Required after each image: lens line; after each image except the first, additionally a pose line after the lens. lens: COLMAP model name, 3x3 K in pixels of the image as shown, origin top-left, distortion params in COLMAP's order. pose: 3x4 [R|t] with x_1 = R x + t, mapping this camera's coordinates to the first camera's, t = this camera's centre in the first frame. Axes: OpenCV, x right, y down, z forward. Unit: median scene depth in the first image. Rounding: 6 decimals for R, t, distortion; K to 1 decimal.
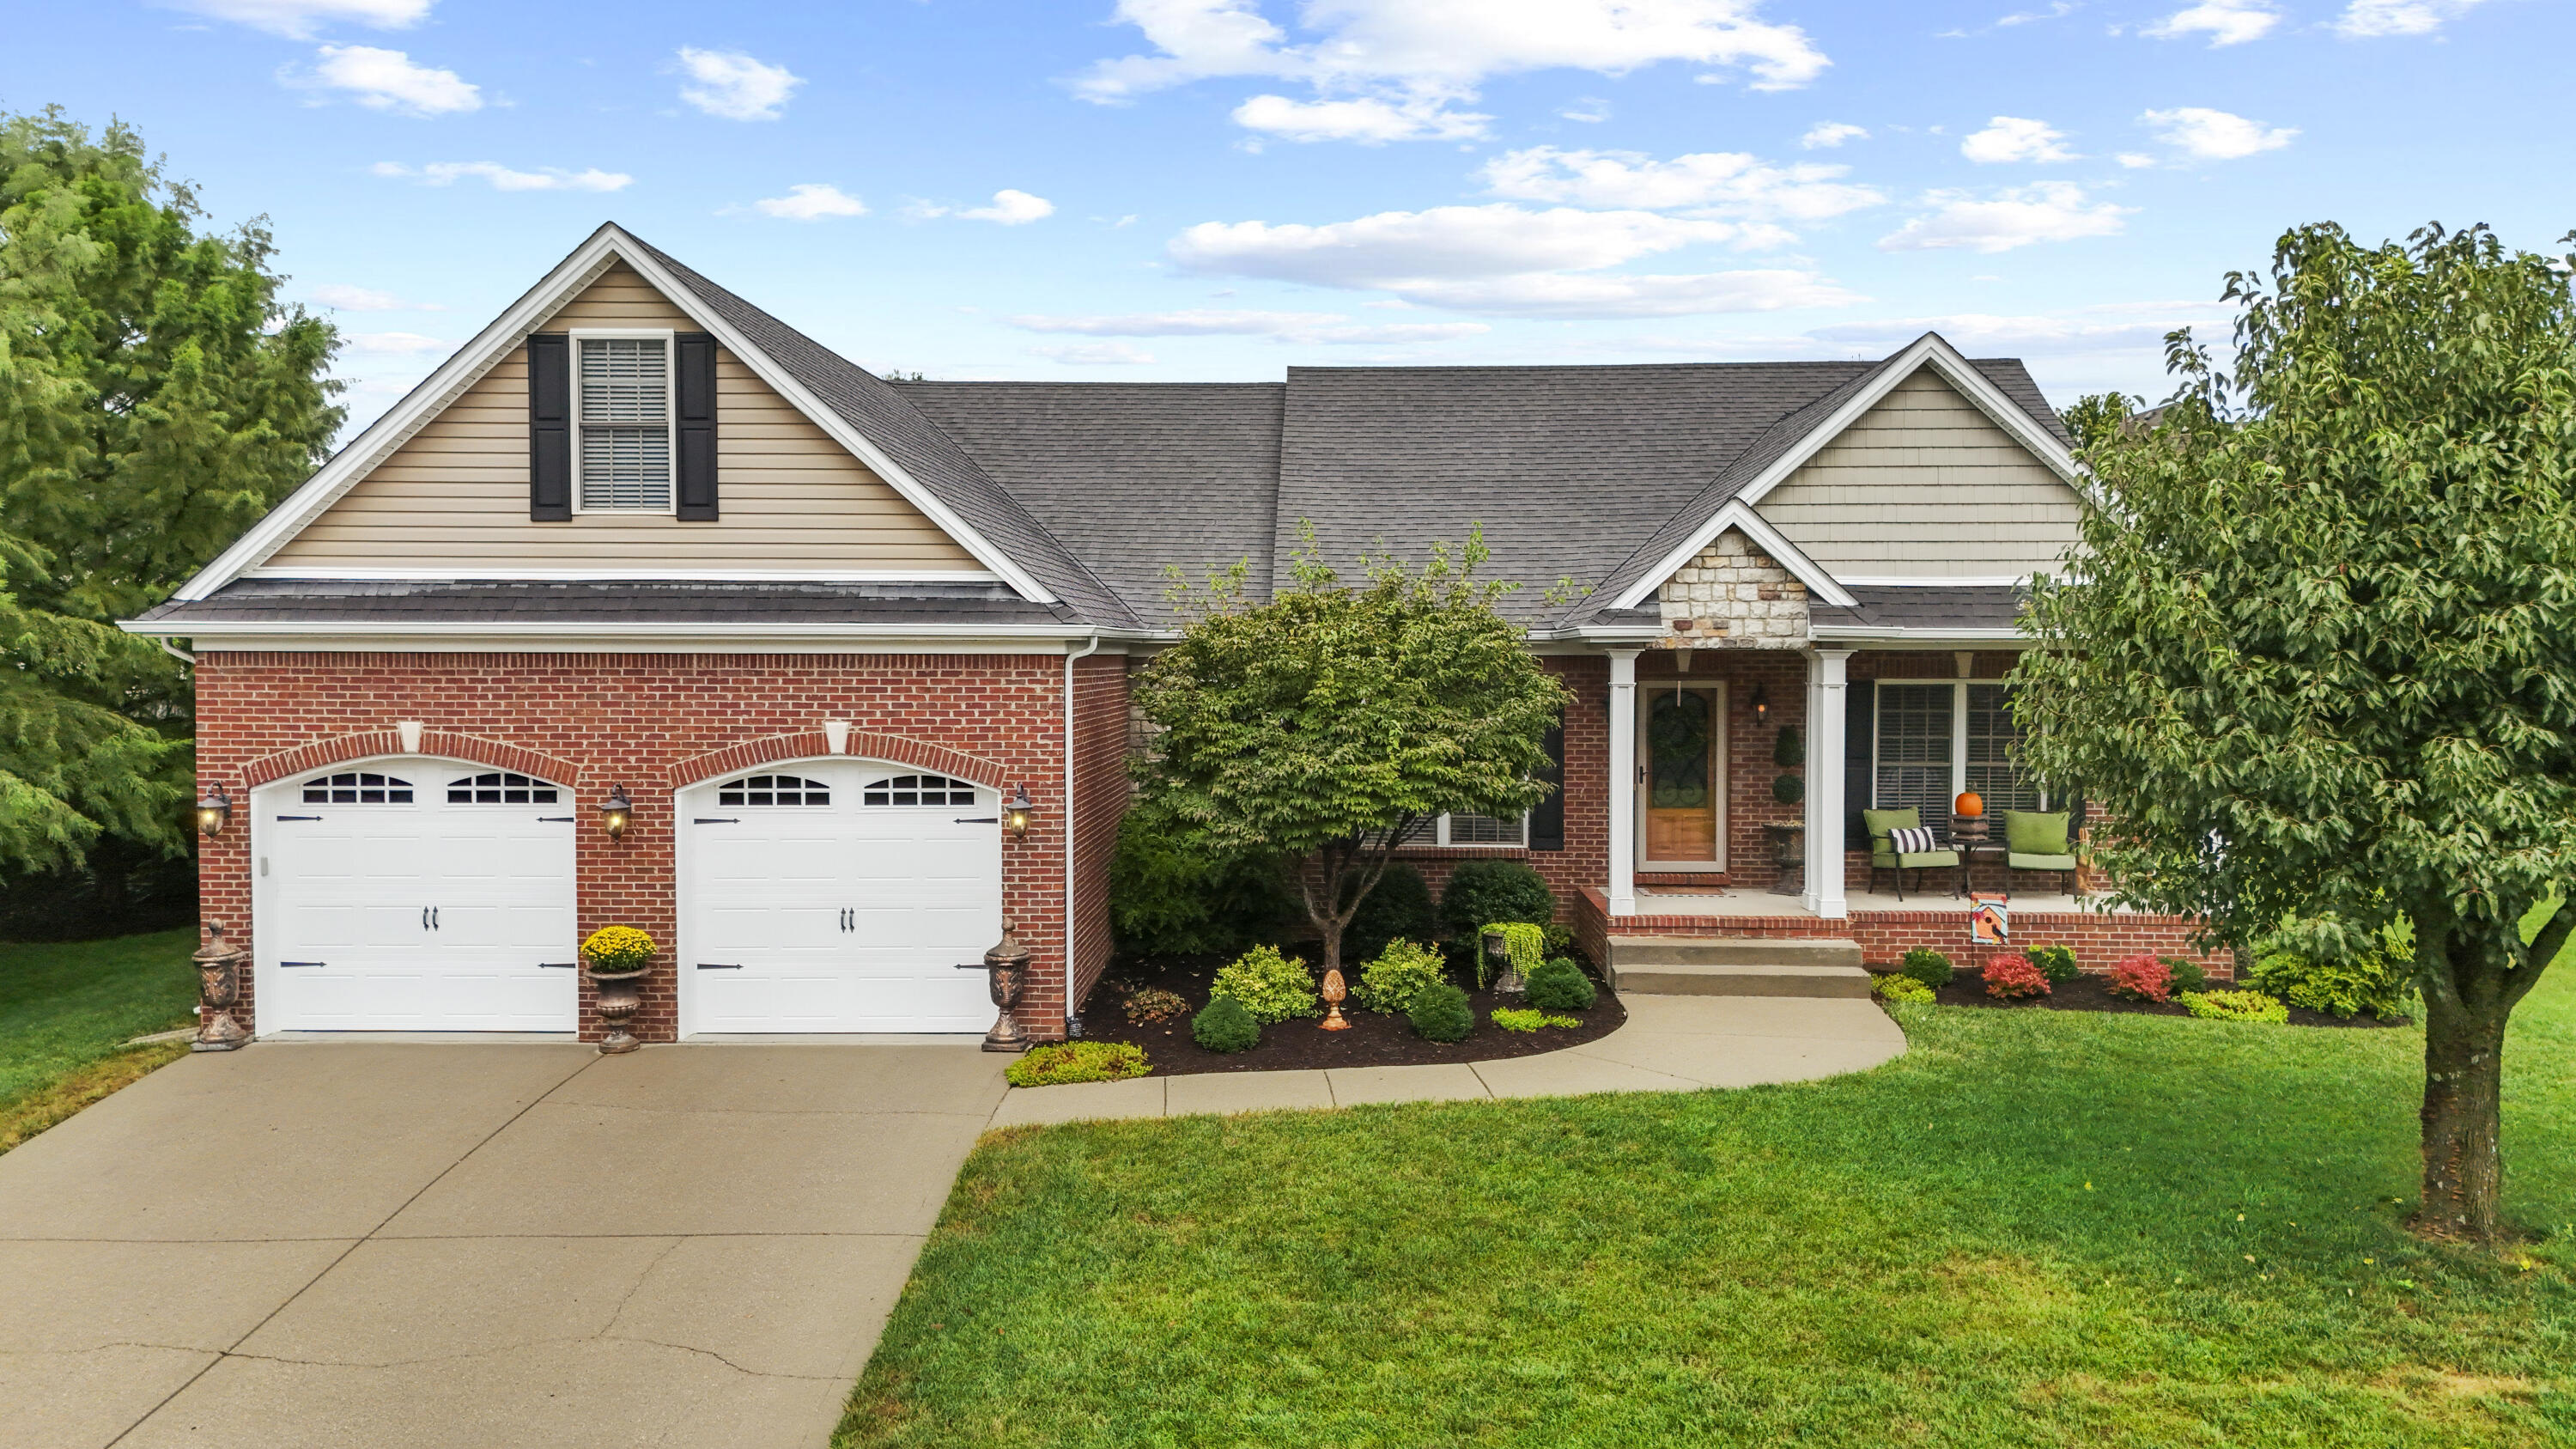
lens RADIAL K [[1897.9, 0, 1284.7], [0, 1897.9, 775.9], [0, 0, 1]] dist [0.060402, -0.043164]
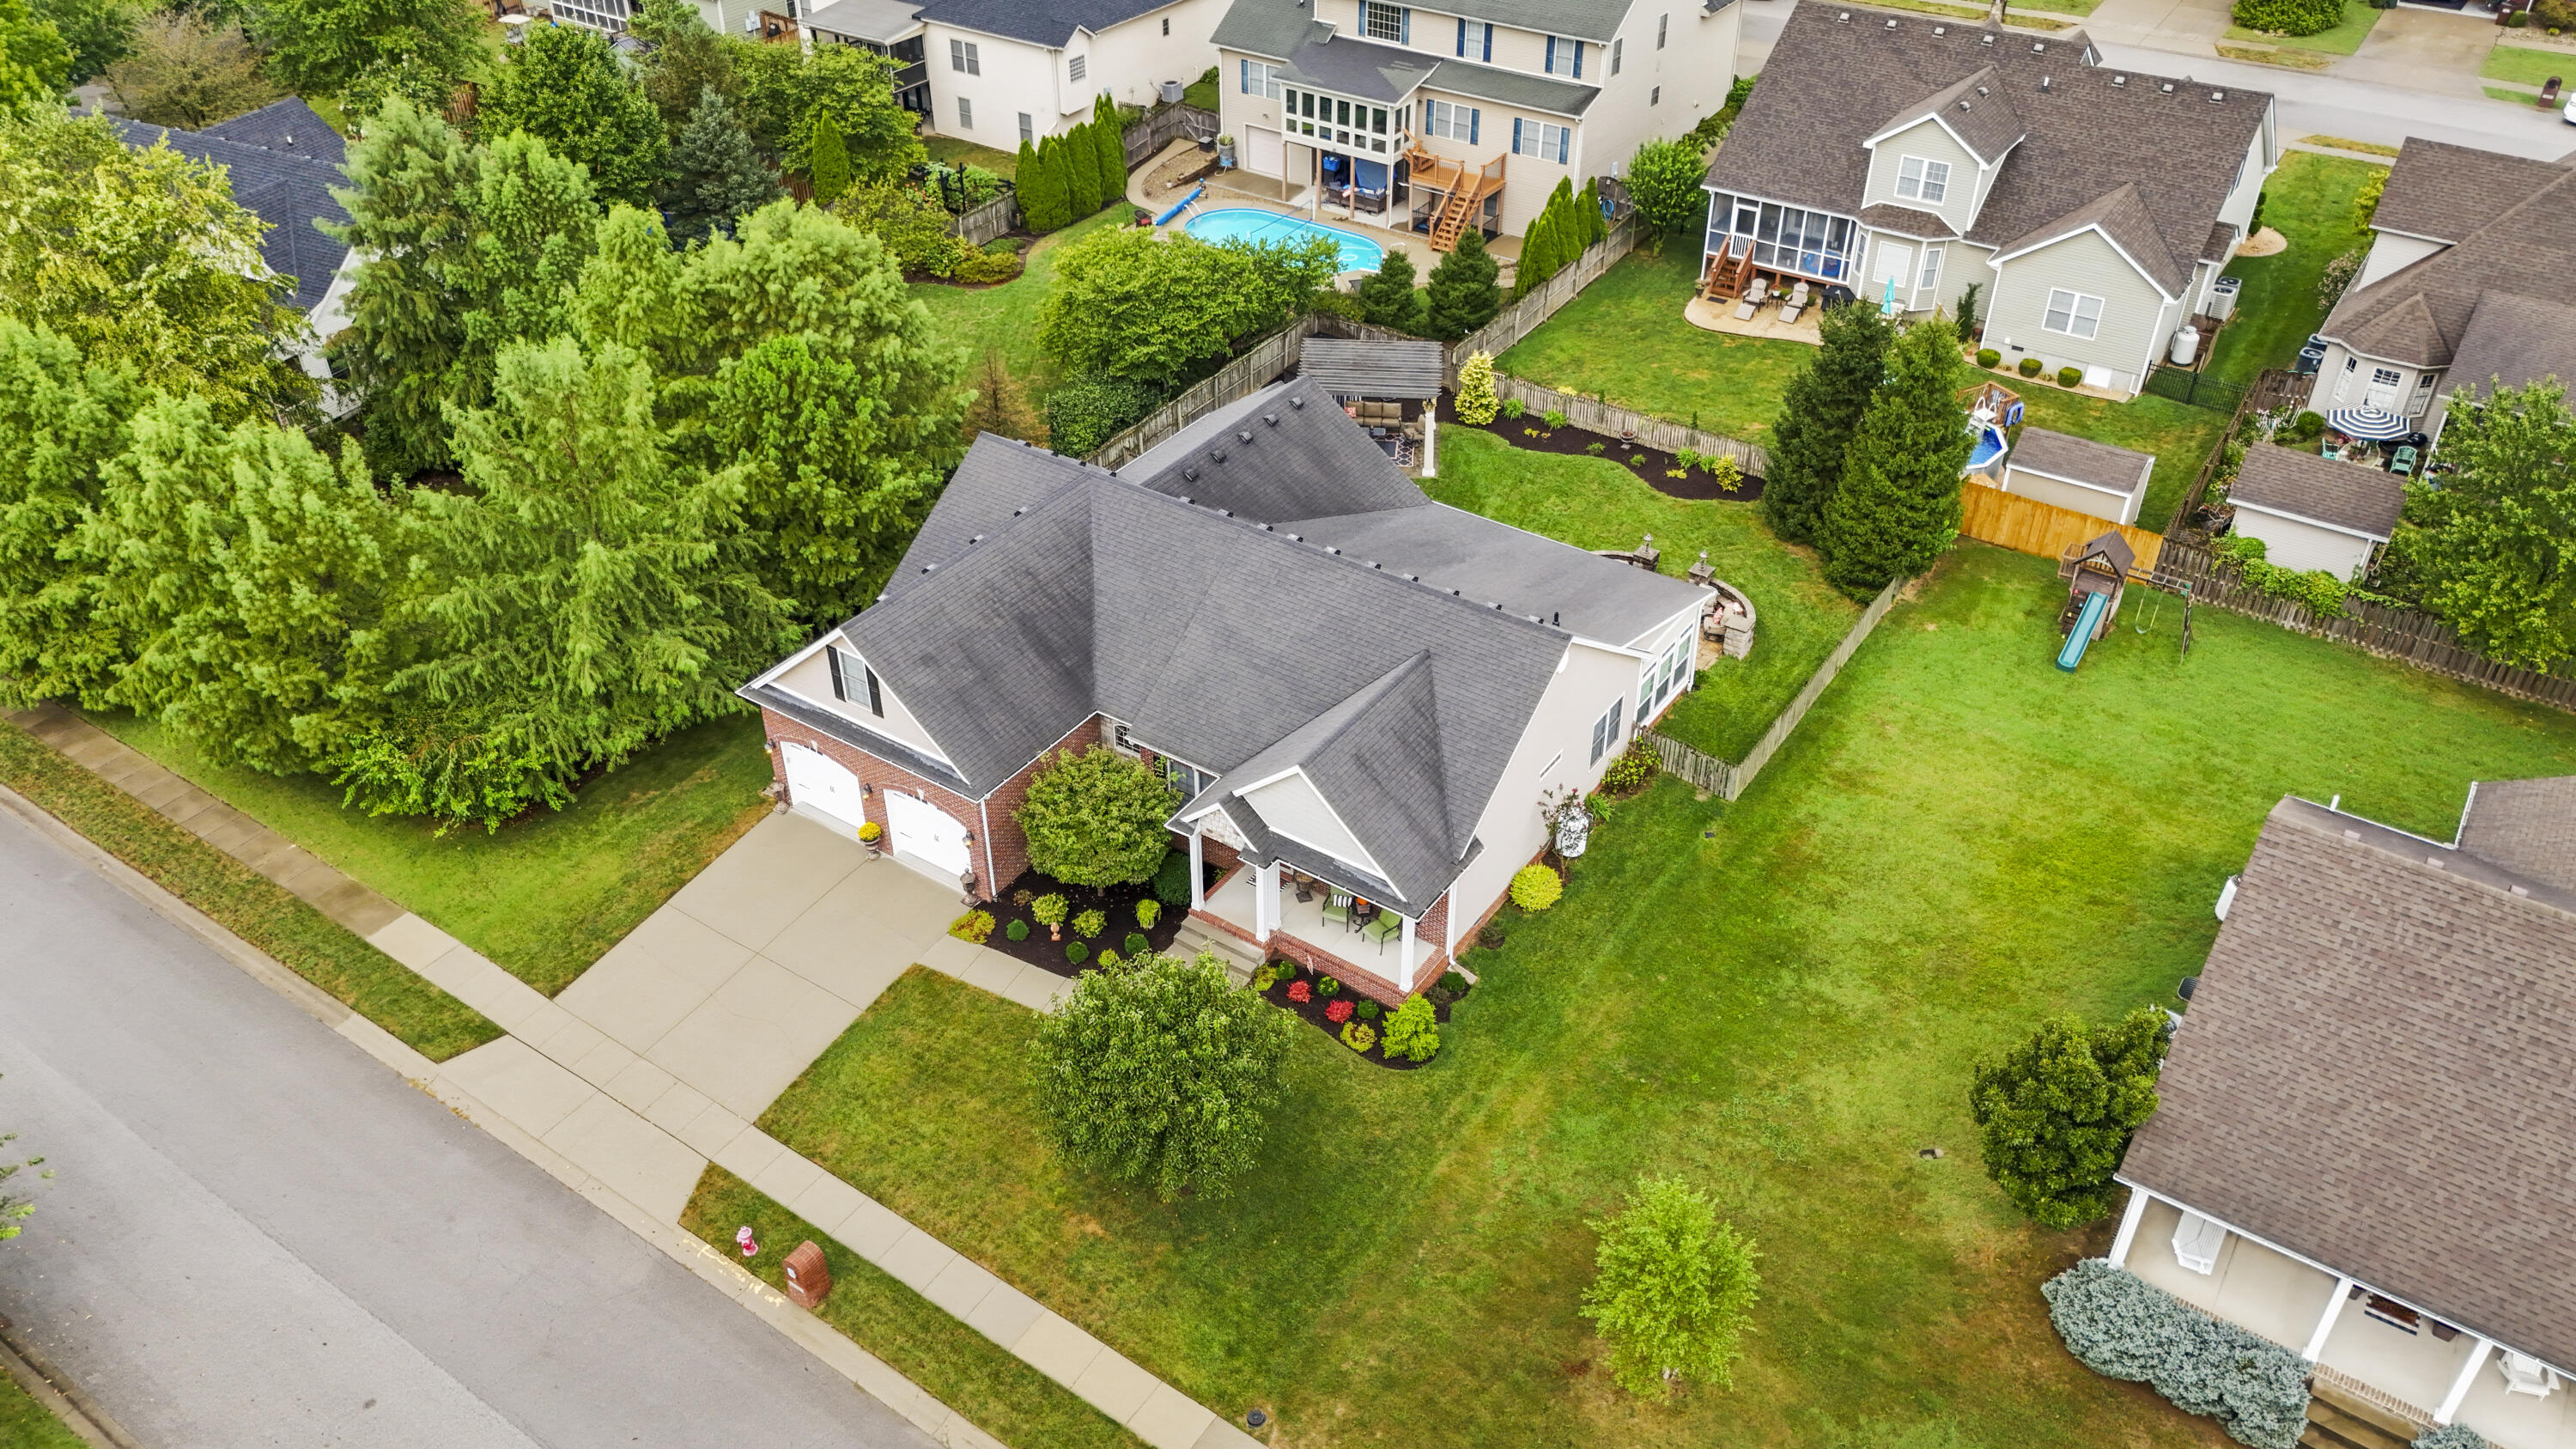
lens RADIAL K [[1897.9, 0, 1292.9], [0, 1897.9, 721.0], [0, 0, 1]] dist [0.060402, -0.043164]
pose [[0.842610, 0.314481, -0.437162, 1.482884], [-0.017769, 0.827570, 0.561081, -1.755930], [0.538231, -0.465004, 0.702907, -0.683120]]
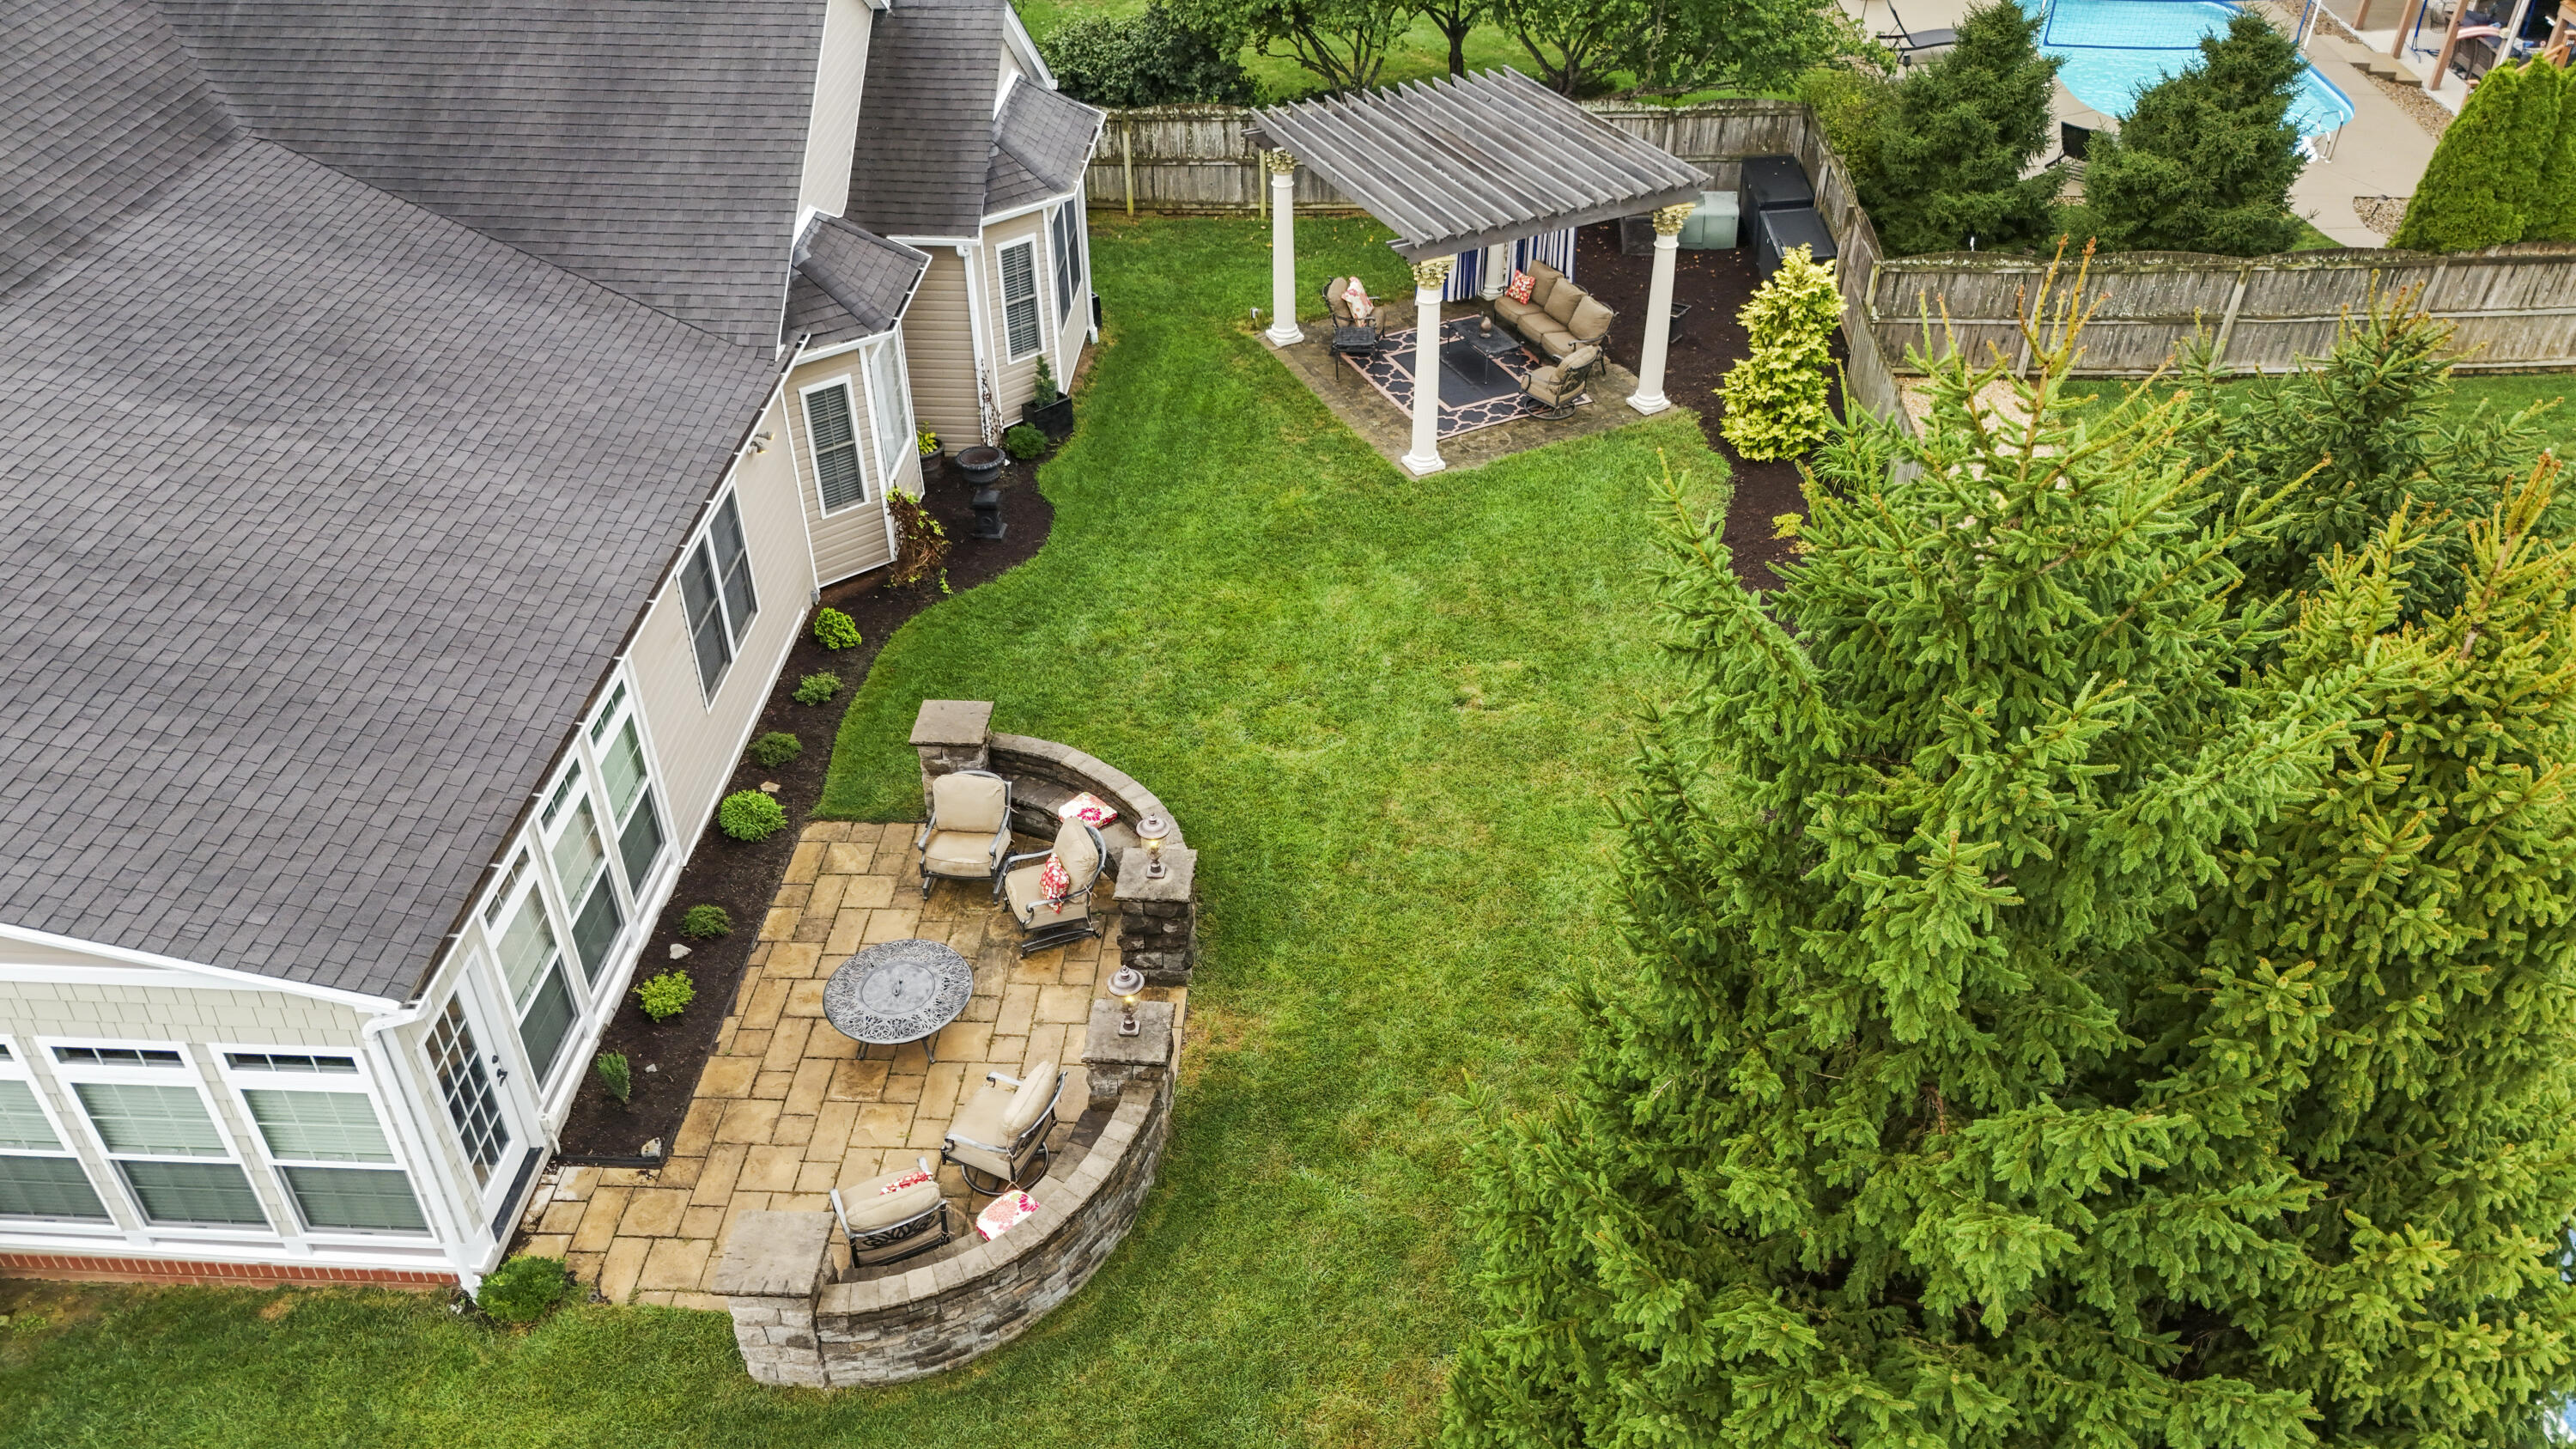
lens RADIAL K [[1897.9, 0, 1286.3], [0, 1897.9, 716.4], [0, 0, 1]] dist [0.060402, -0.043164]
pose [[-0.024752, 0.596802, -0.802007, 1.139702], [-0.030065, 0.801445, 0.597312, -0.709275], [0.999241, 0.038897, -0.001895, 2.334507]]
